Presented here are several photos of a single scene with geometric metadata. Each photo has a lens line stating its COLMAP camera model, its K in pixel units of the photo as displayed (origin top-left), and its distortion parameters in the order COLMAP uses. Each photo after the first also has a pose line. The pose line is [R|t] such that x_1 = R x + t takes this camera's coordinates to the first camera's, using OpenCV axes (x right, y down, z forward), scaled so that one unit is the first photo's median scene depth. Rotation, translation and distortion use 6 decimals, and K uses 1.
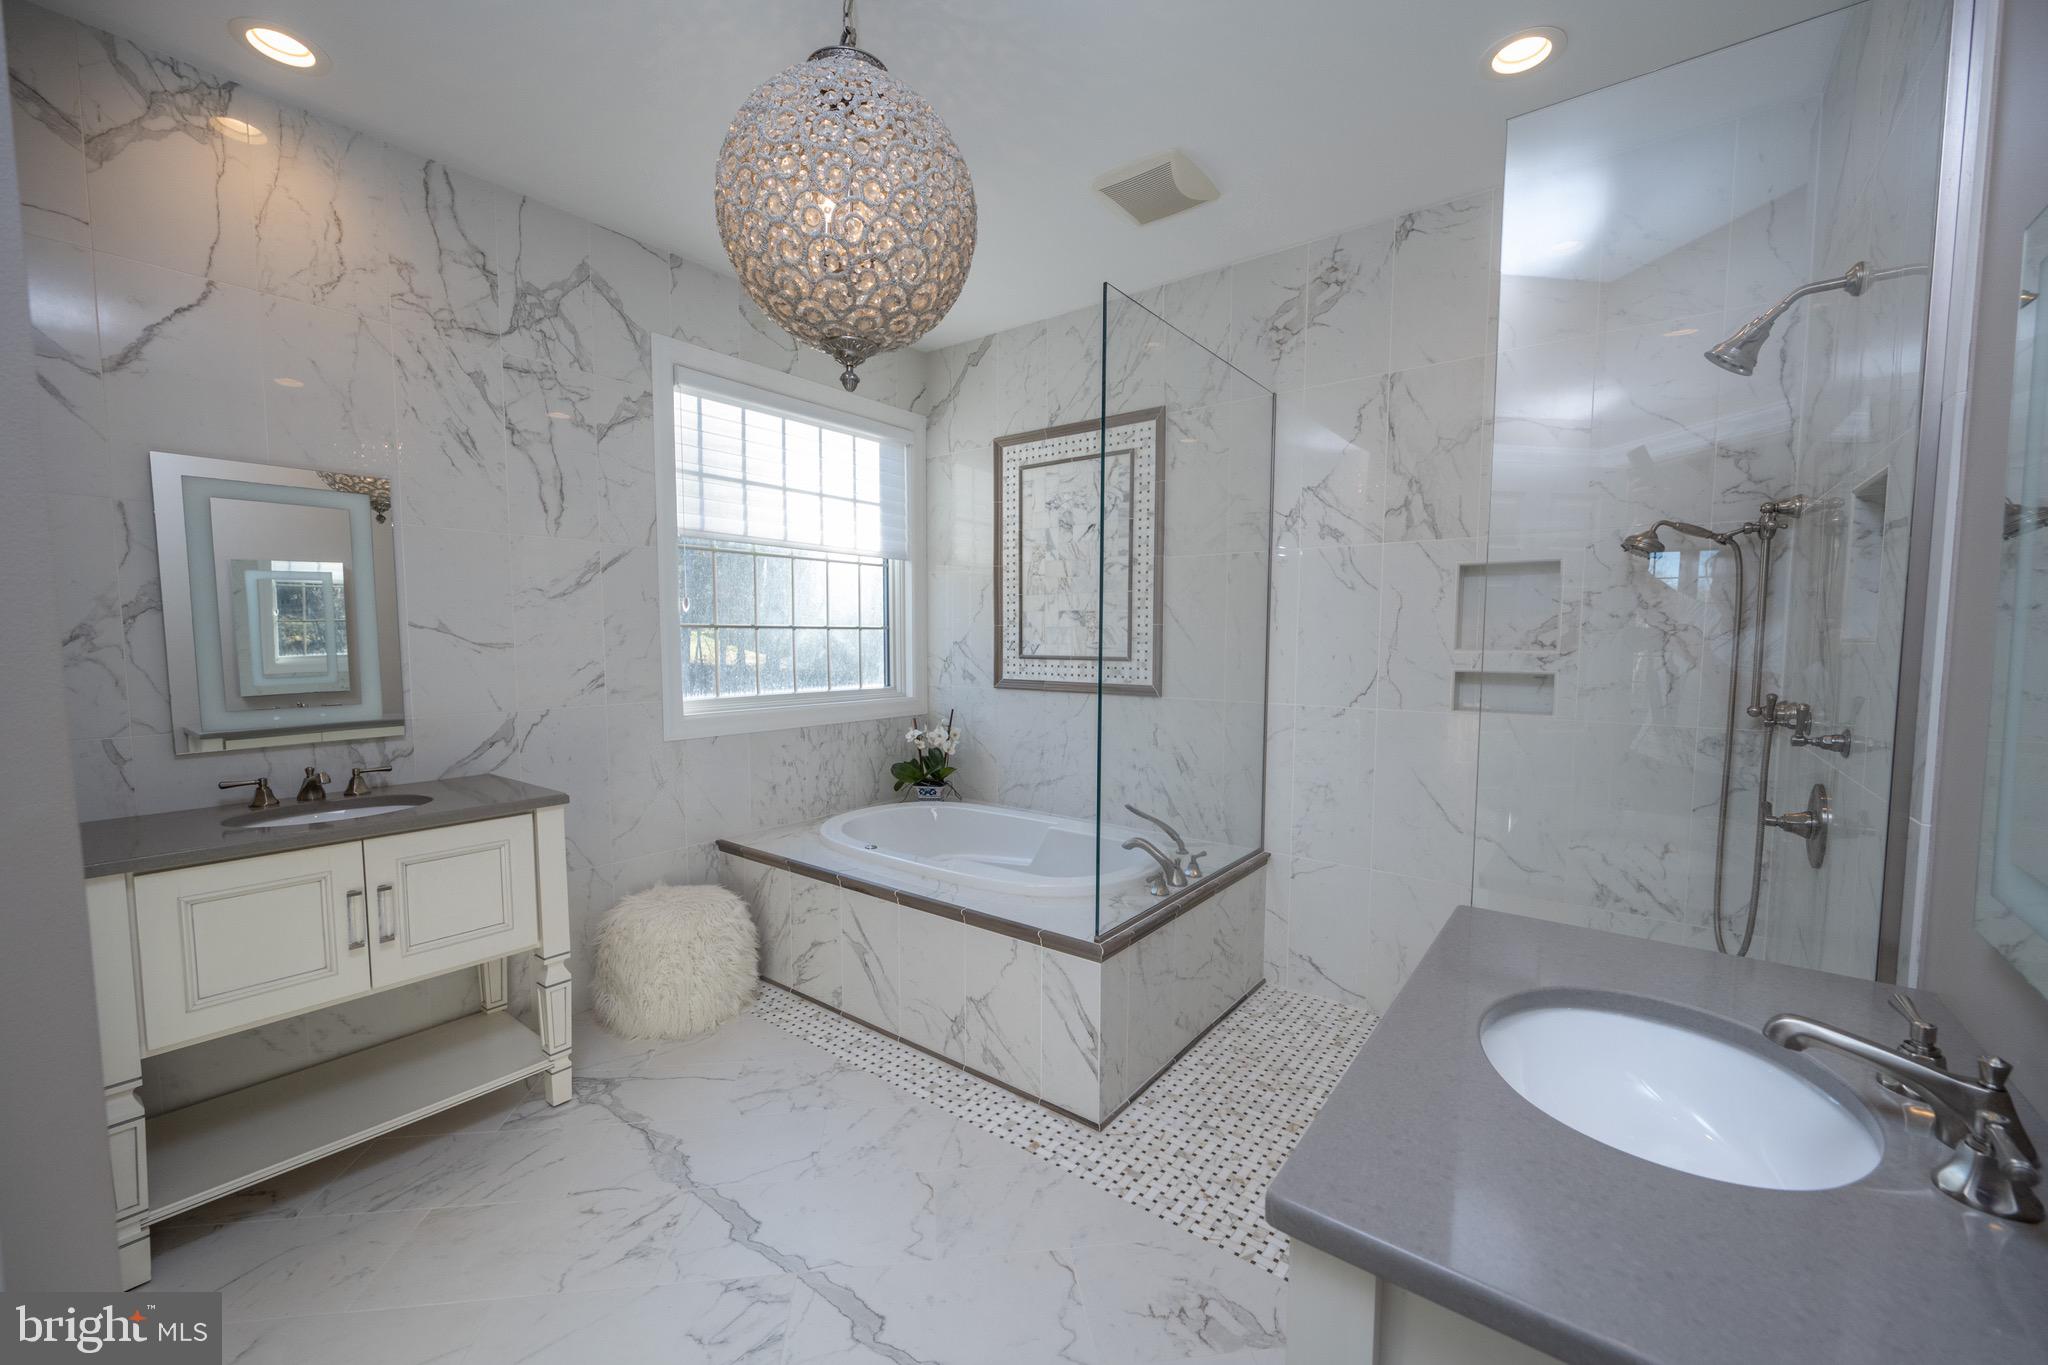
lens RADIAL K [[803.4, 0, 1022.1], [0, 803.4, 688.9], [0, 0, 1]] dist [-0.000324, -0.000060]
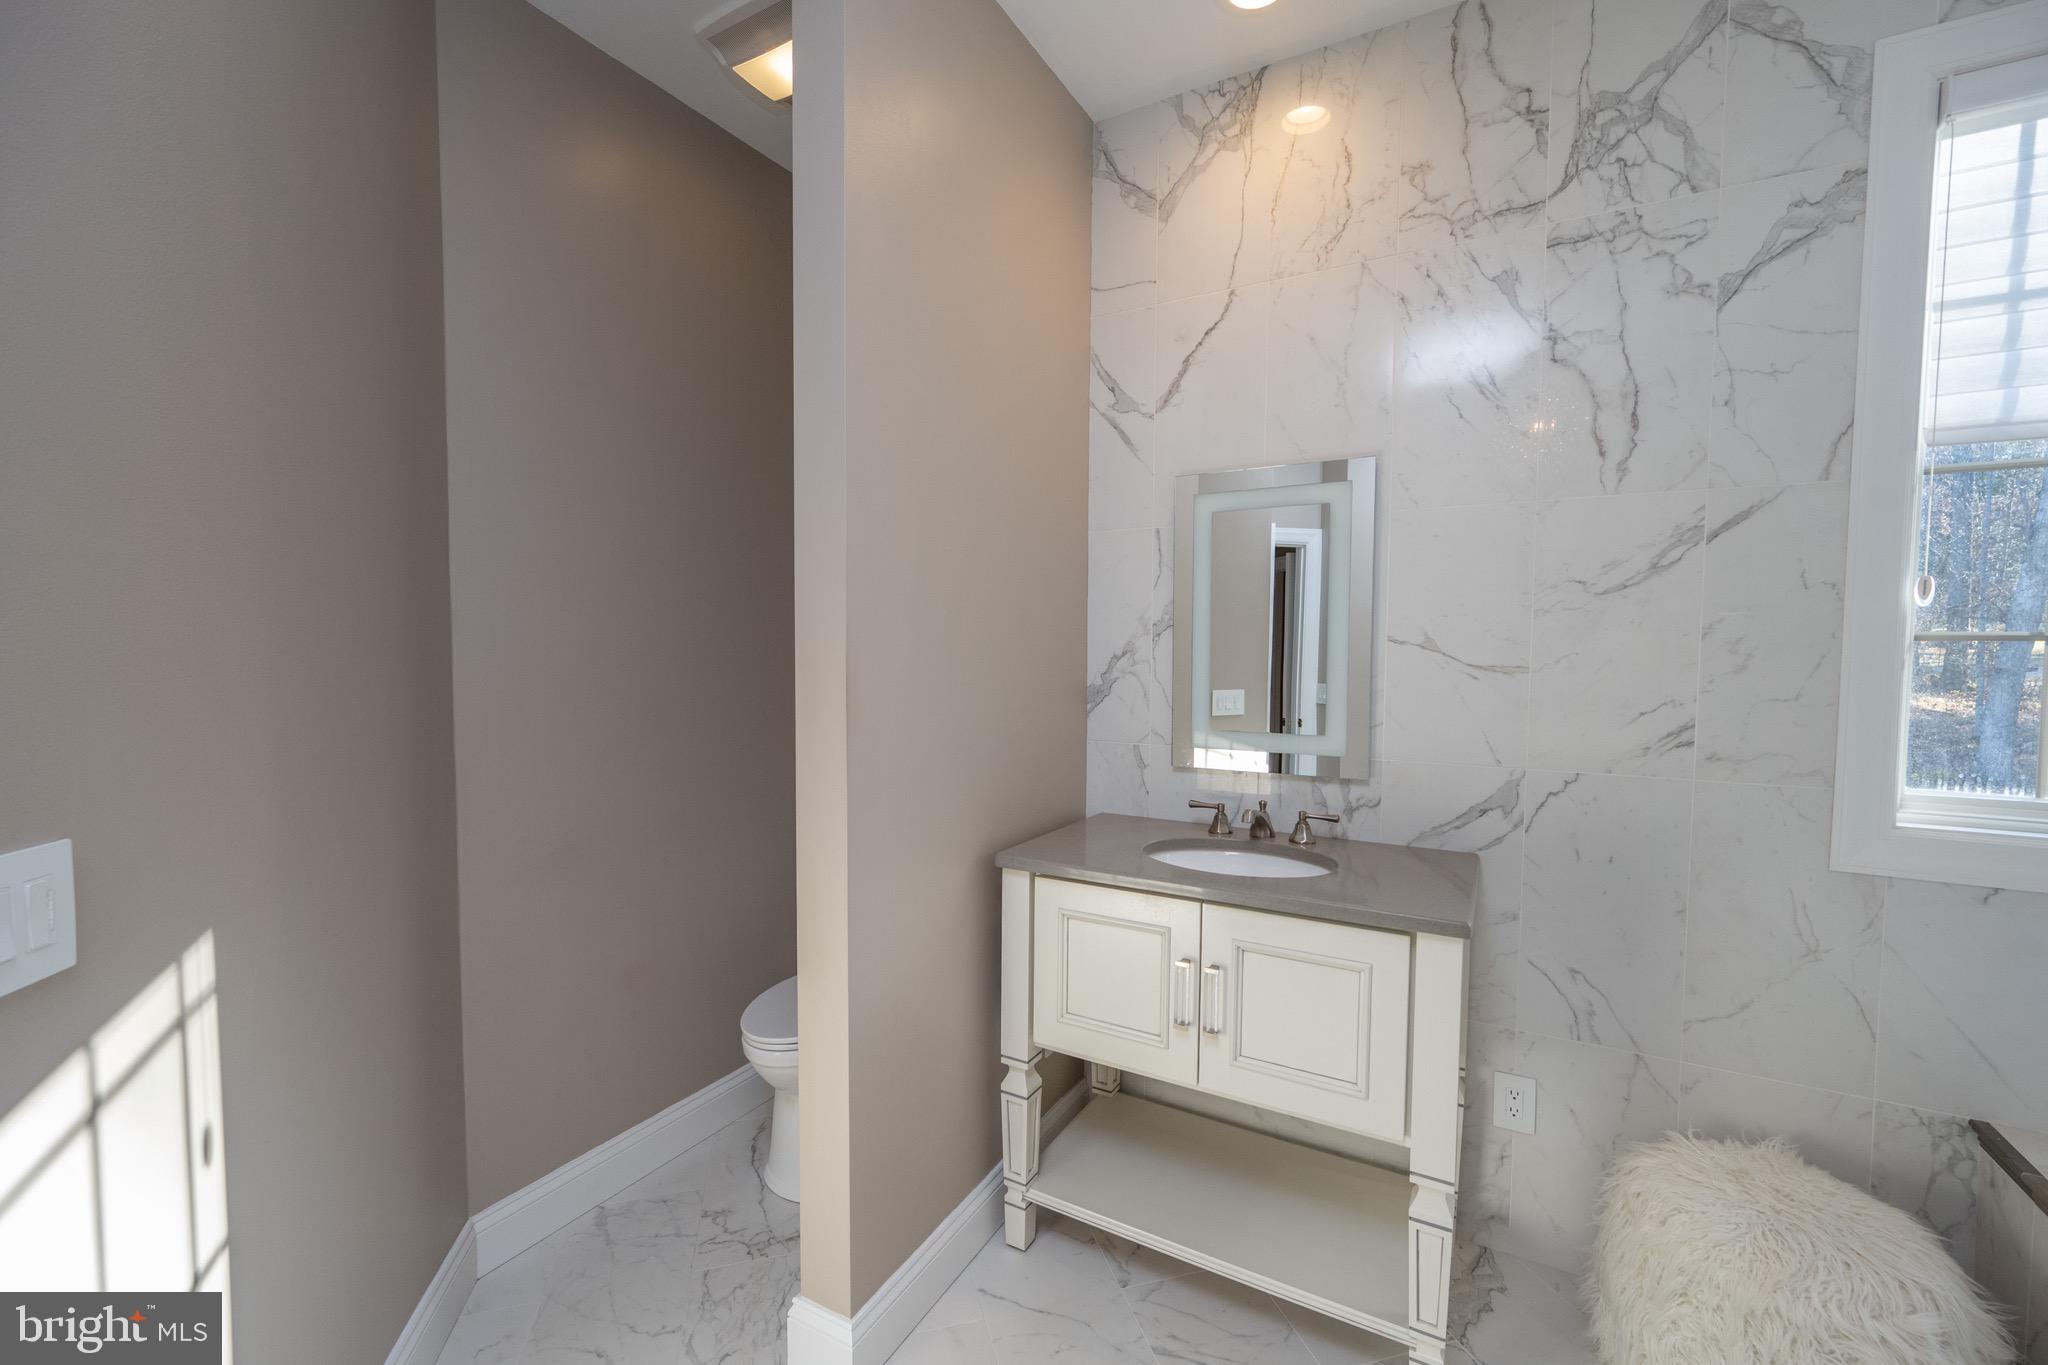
lens RADIAL K [[866.7, 0, 1024.0], [0, 866.7, 682.5], [0, 0, 1]] dist [0.000808, -0.000309]
pose [[0.125336, 0.047009, -0.991000, 0.021029], [-0.067955, 0.996938, 0.038696, -0.044213], [0.989784, 0.062493, 0.128147, 0.514305]]
